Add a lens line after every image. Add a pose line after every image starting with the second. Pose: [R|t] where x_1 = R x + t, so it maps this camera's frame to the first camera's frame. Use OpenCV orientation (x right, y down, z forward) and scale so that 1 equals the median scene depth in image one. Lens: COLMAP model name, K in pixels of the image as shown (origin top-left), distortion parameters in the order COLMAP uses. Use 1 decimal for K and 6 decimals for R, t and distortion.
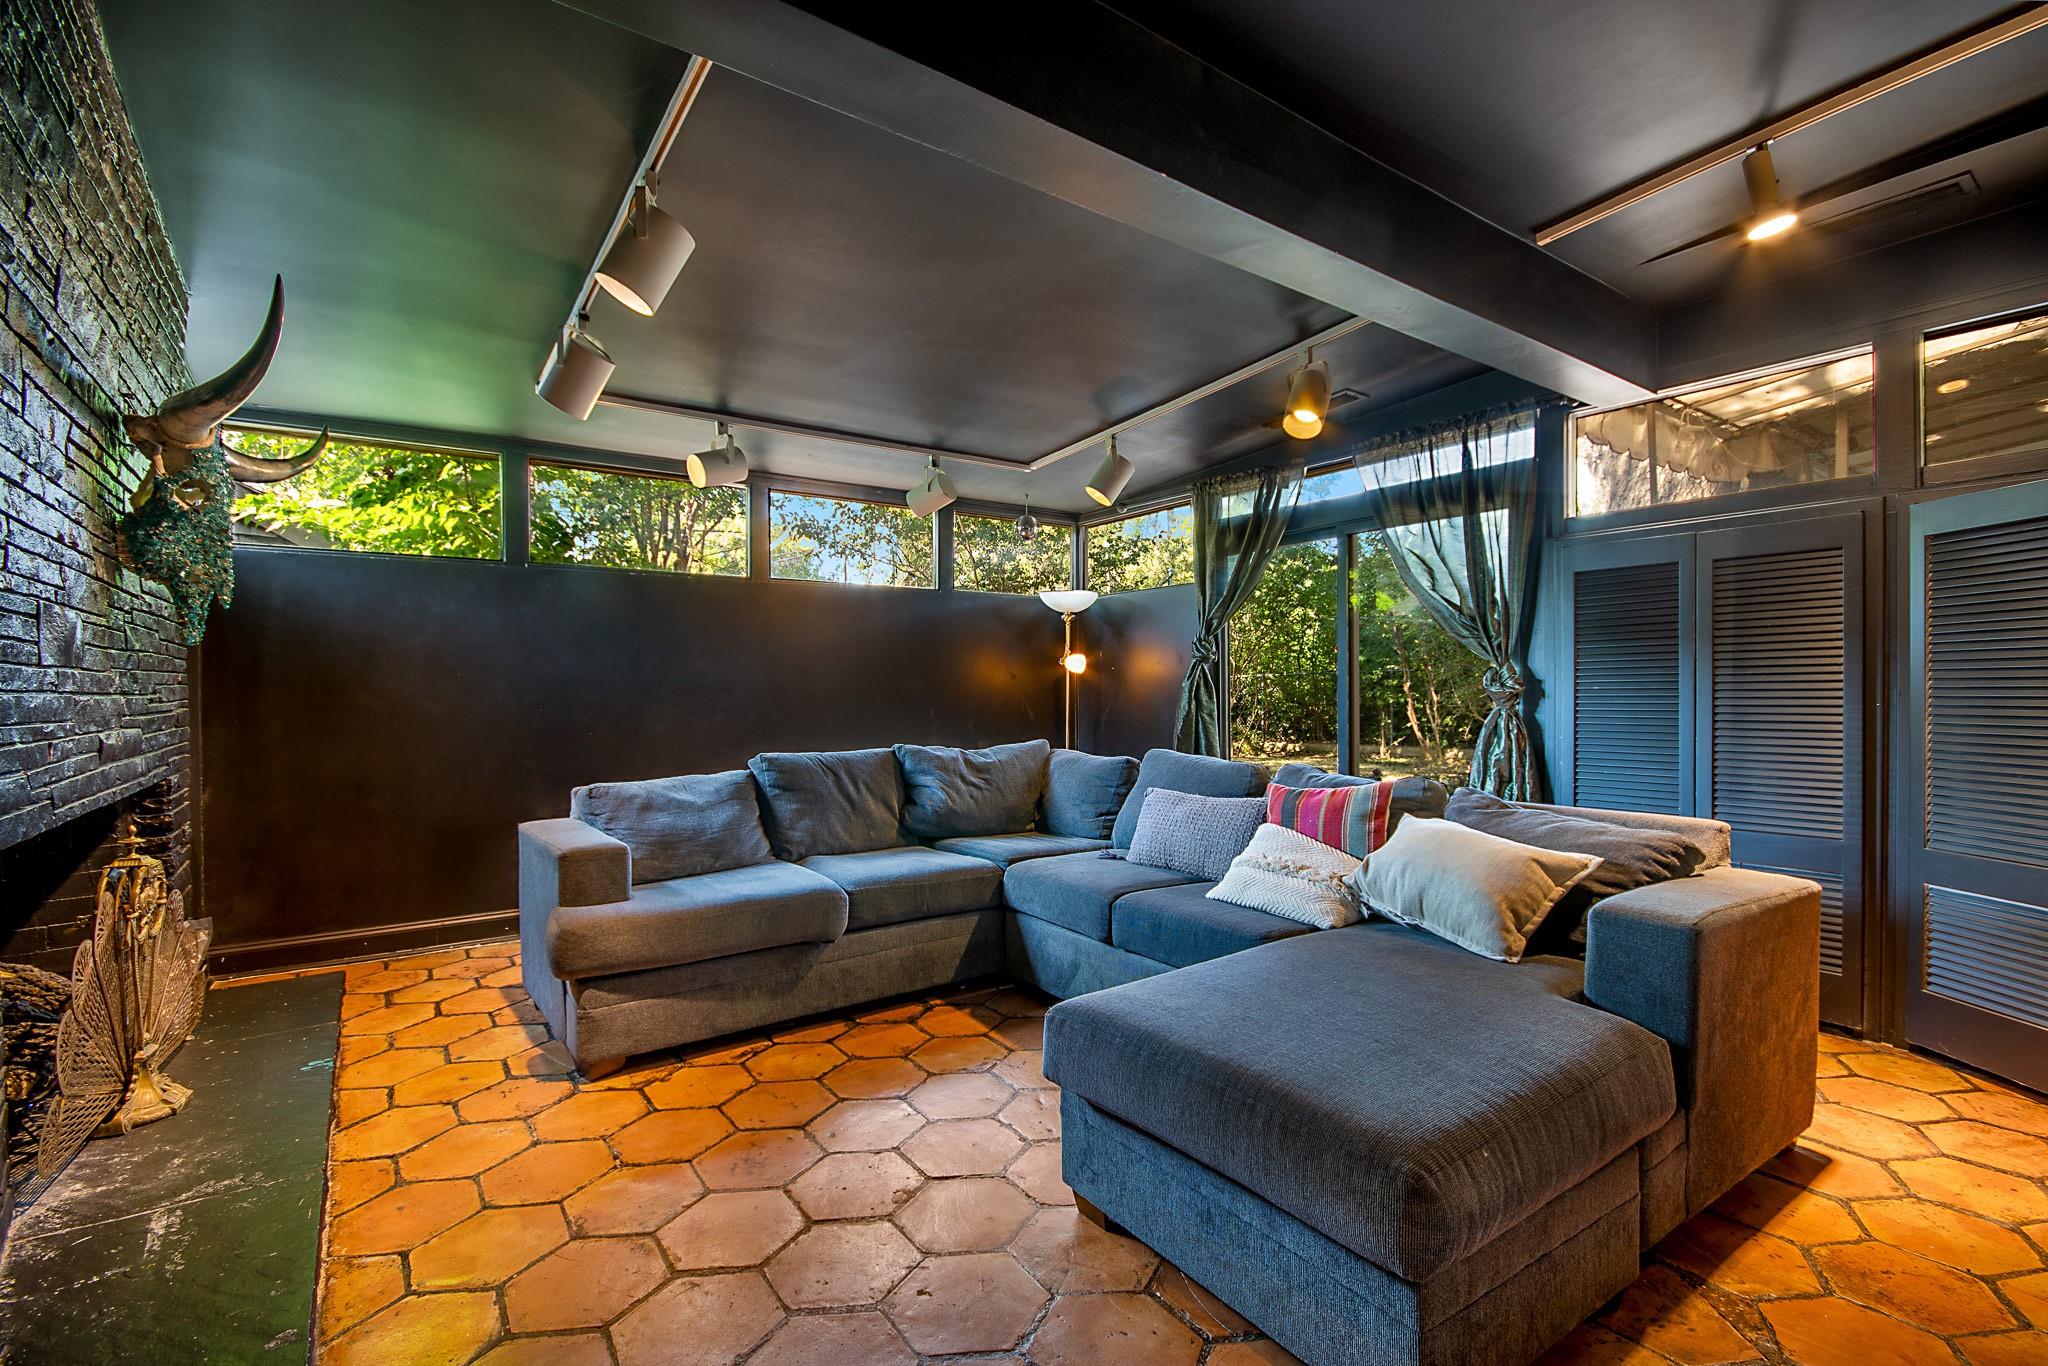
lens RADIAL K [[913.3, 0, 1024.9], [0, 913.3, 689.8], [0, 0, 1]] dist [0.002030, -0.000061]
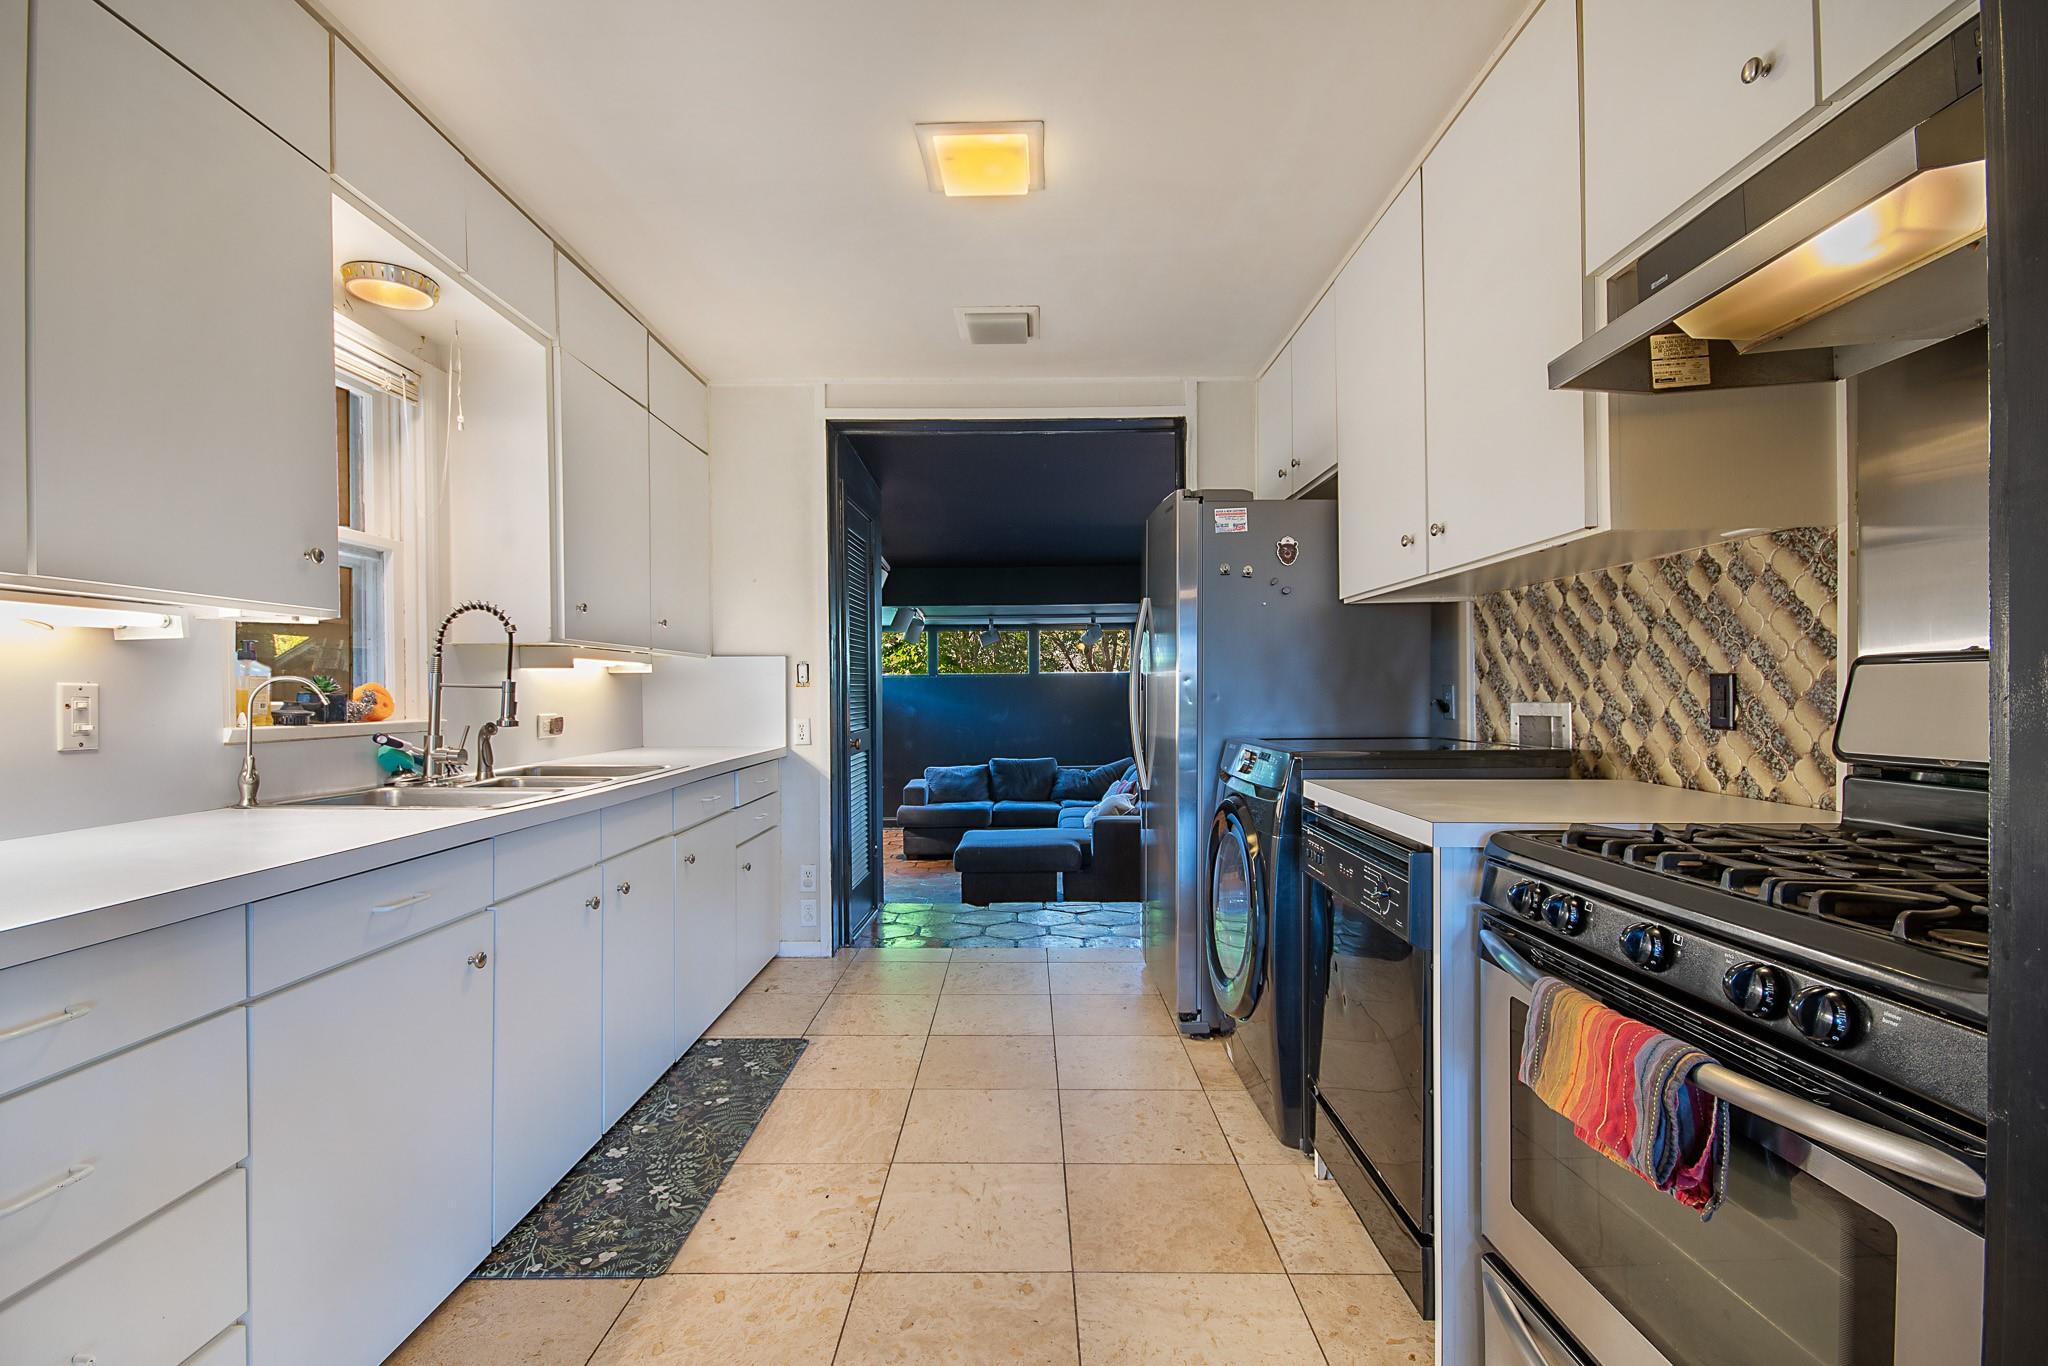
lens RADIAL K [[913.3, 0, 1025.3], [0, 913.3, 692.1], [0, 0, 1]] dist [0.002030, -0.000061]
pose [[0.814584, -0.004751, -0.580026, 1.289128], [0.003709, 0.999989, -0.002982, -0.107863], [0.580033, 0.000278, 0.814593, -1.019192]]
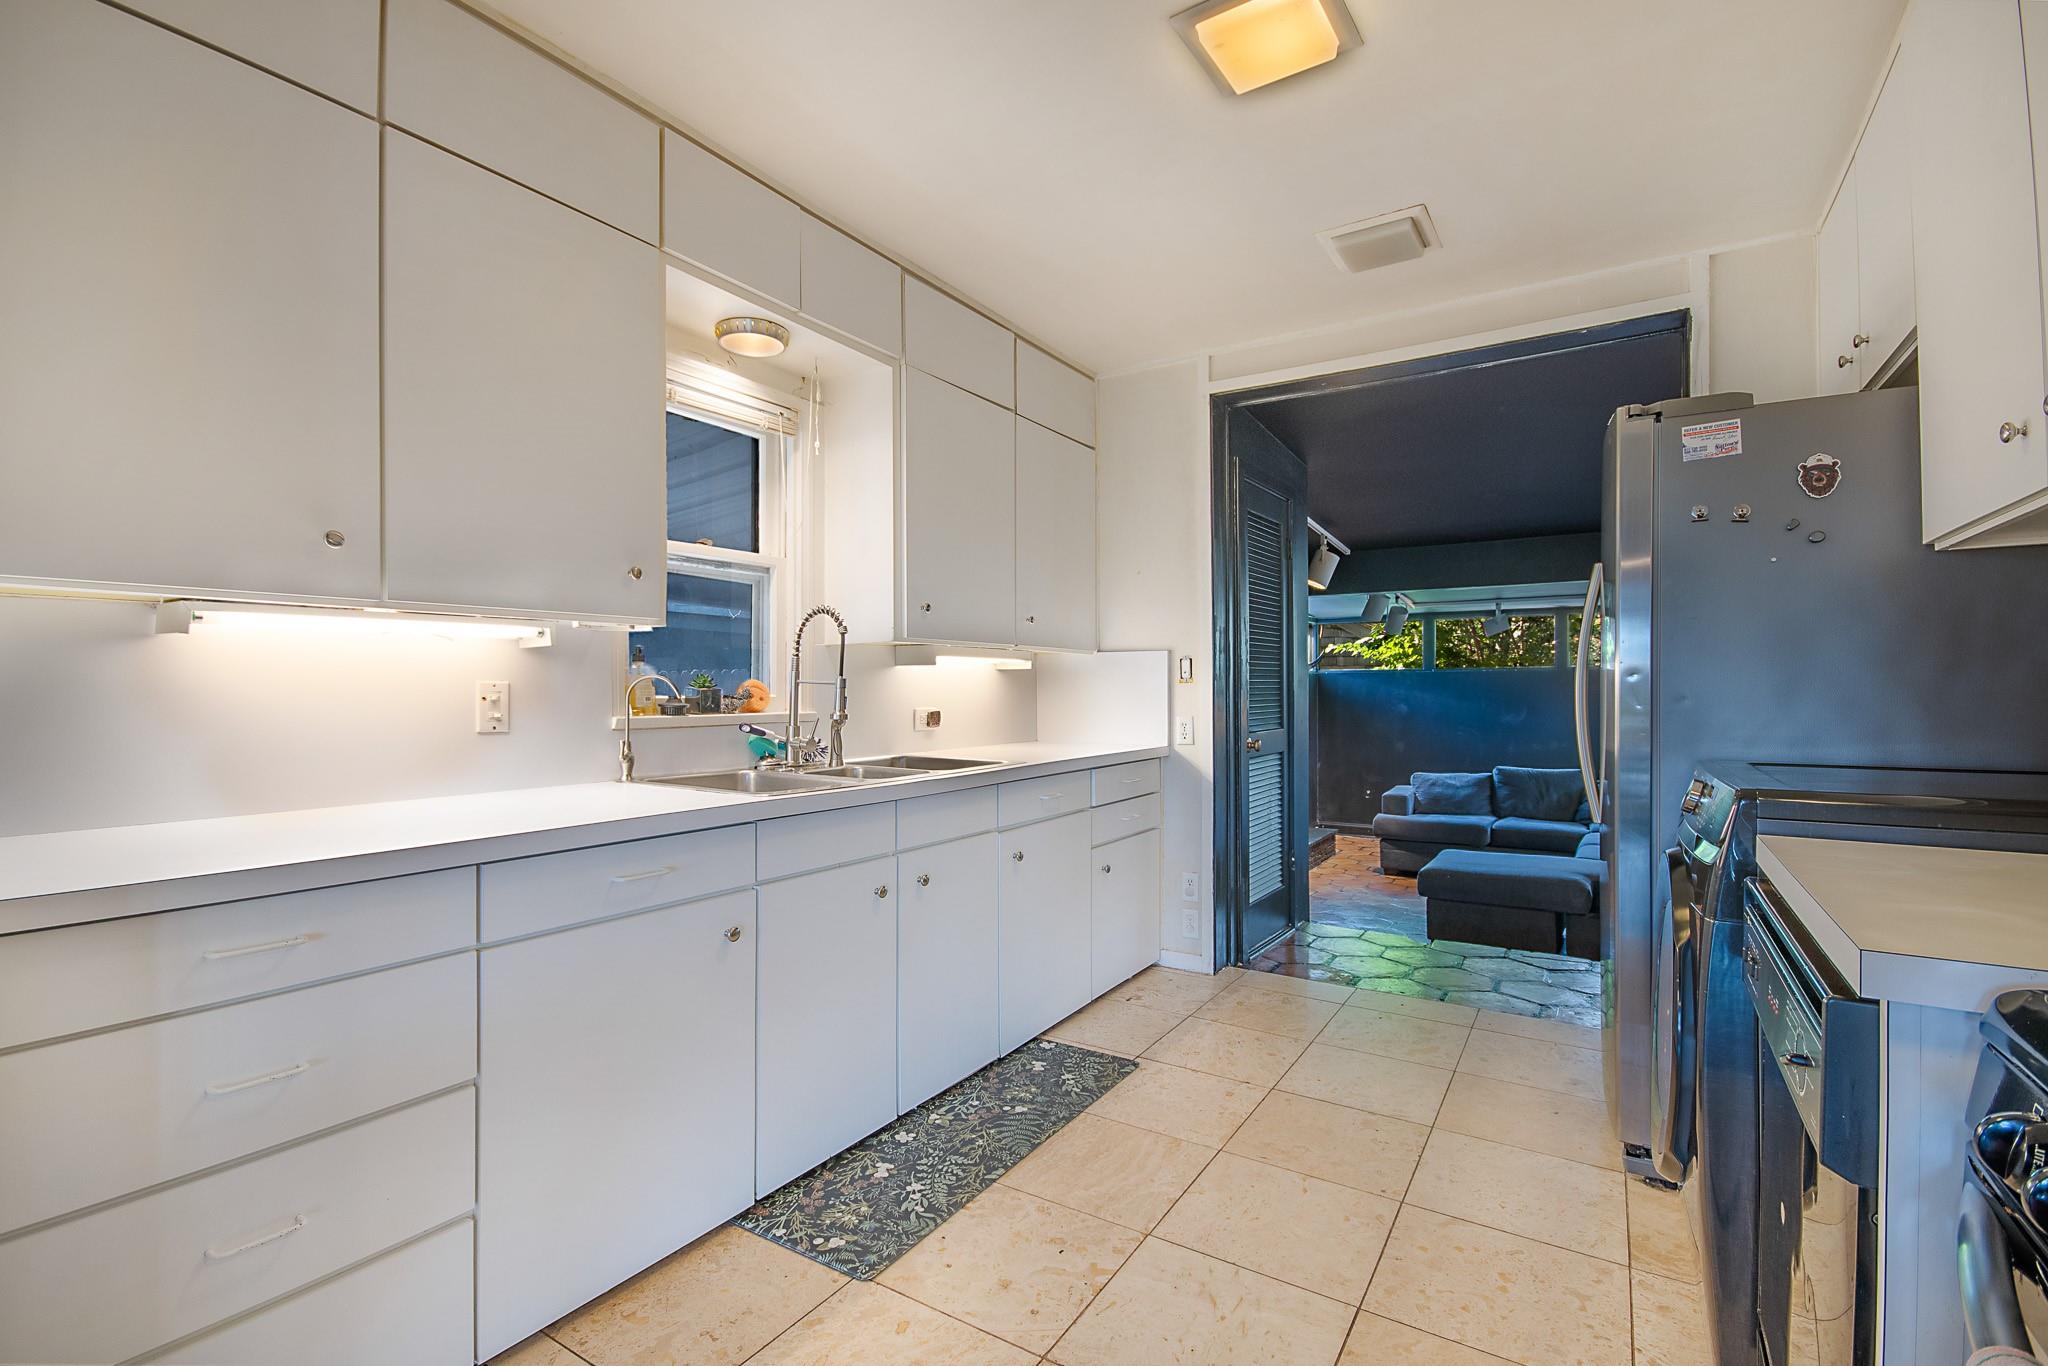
lens RADIAL K [[913.3, 0, 1026.7], [0, 913.3, 688.1], [0, 0, 1]] dist [0.002030, -0.000061]
pose [[0.377663, -0.000131, -0.925943, 1.322556], [-0.002712, 0.999996, -0.001248, -0.110598], [0.925939, 0.002982, 0.377661, -0.845388]]
